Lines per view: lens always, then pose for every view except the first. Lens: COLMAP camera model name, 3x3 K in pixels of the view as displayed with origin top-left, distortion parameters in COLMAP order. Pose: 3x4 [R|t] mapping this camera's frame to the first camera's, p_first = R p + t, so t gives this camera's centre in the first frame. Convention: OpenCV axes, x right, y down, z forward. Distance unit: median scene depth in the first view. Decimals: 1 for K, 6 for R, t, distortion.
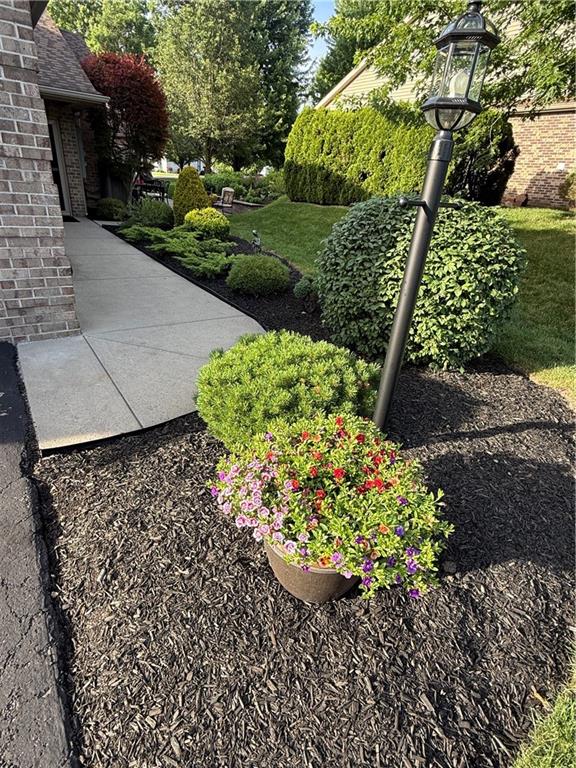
lens RADIAL K [[400.1, 0, 288.0], [0, 400.1, 384.0], [0, 0, 1]] dist [-0.003278, -0.001004]
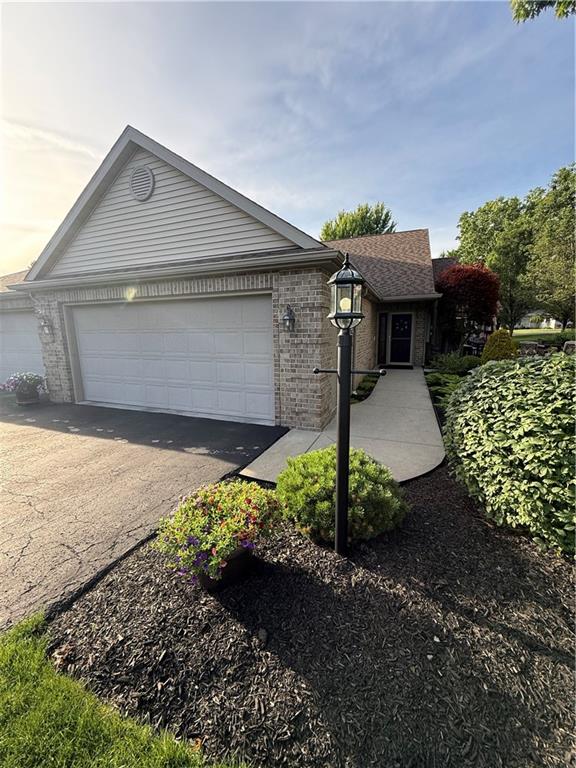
lens RADIAL K [[306.8, 0, 284.7], [0, 306.8, 381.8], [0, 0, 1]] dist [0.001452, 0.000147]
pose [[0.543295, 0.054458, -0.837774, 0.631130], [-0.329060, 0.931861, -0.152821, -0.088673], [0.772366, 0.358705, 0.524195, 0.123592]]
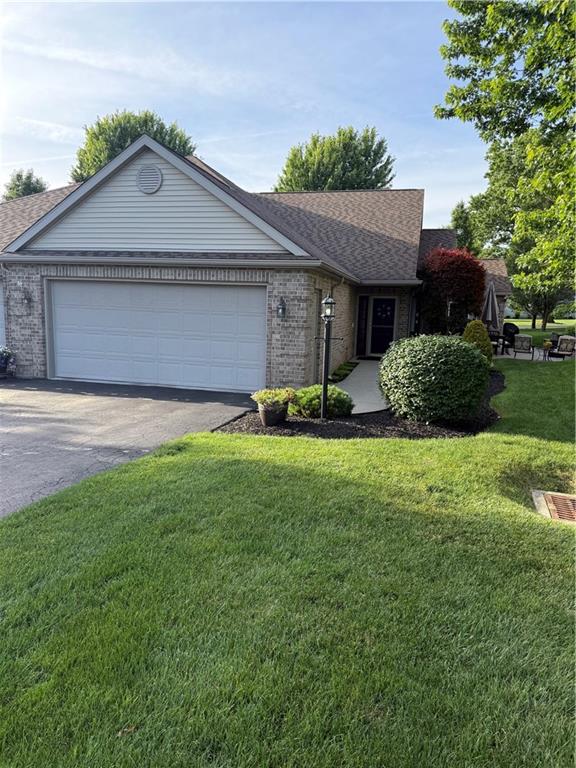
lens RADIAL K [[540.7, 0, 288.0], [0, 540.7, 384.0], [0, 0, 1]] dist [0.088280, -0.000451]
pose [[0.660183, 0.049011, -0.749504, 2.057388], [-0.321146, 0.920477, -0.222683, 0.619543], [0.678988, 0.387712, 0.623422, -1.170611]]
